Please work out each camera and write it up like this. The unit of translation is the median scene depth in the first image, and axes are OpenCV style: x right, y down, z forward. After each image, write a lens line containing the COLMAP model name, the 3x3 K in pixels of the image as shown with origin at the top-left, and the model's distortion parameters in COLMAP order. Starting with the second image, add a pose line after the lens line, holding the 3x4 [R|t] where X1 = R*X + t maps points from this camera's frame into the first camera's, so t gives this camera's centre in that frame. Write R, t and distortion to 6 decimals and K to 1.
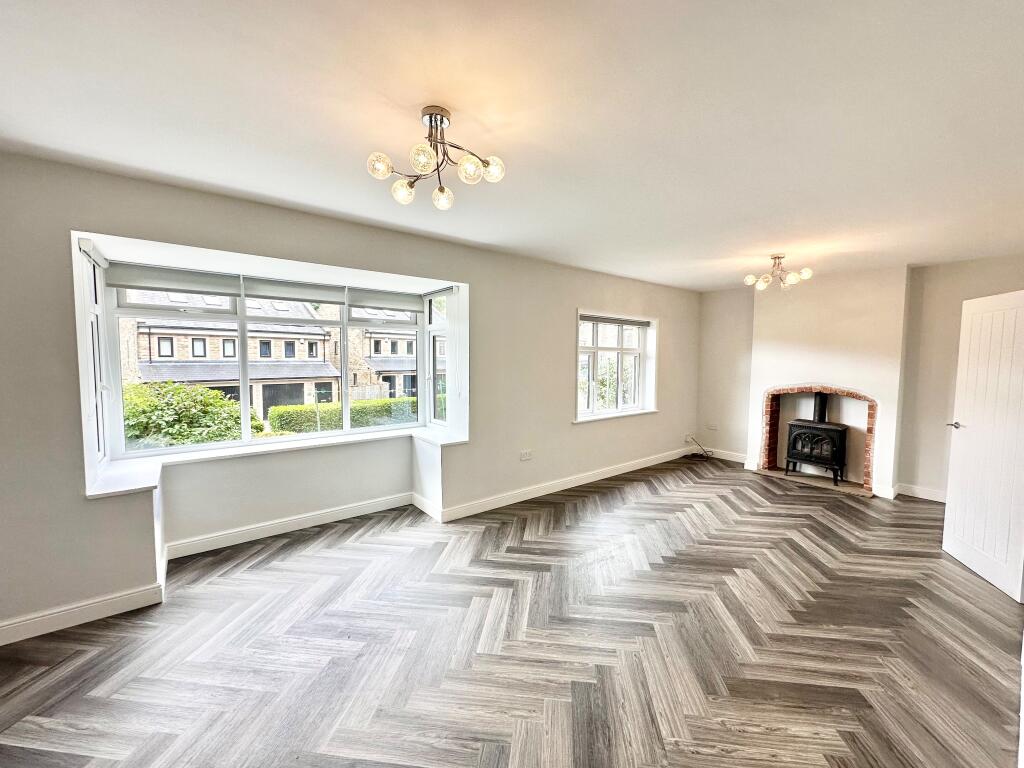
lens RADIAL K [[416.0, 0, 512.0], [0, 416.0, 384.0], [0, 0, 1]] dist [0.000716, 0.000090]
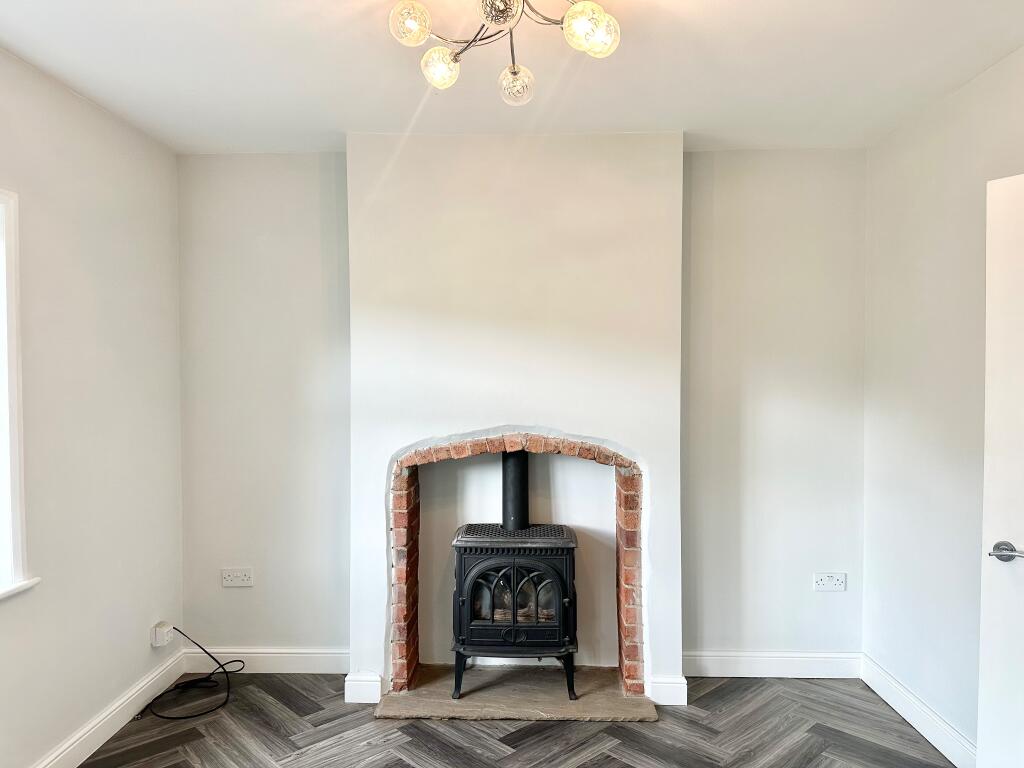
lens RADIAL K [[728.7, 0, 512.0], [0, 728.7, 384.0], [0, 0, 1]] dist [0.060558, -0.000331]
pose [[0.649310, -0.027573, 0.760024, 0.230664], [0.057537, 0.998260, -0.012939, -0.031264], [-0.758344, 0.052131, 0.649767, 0.559026]]
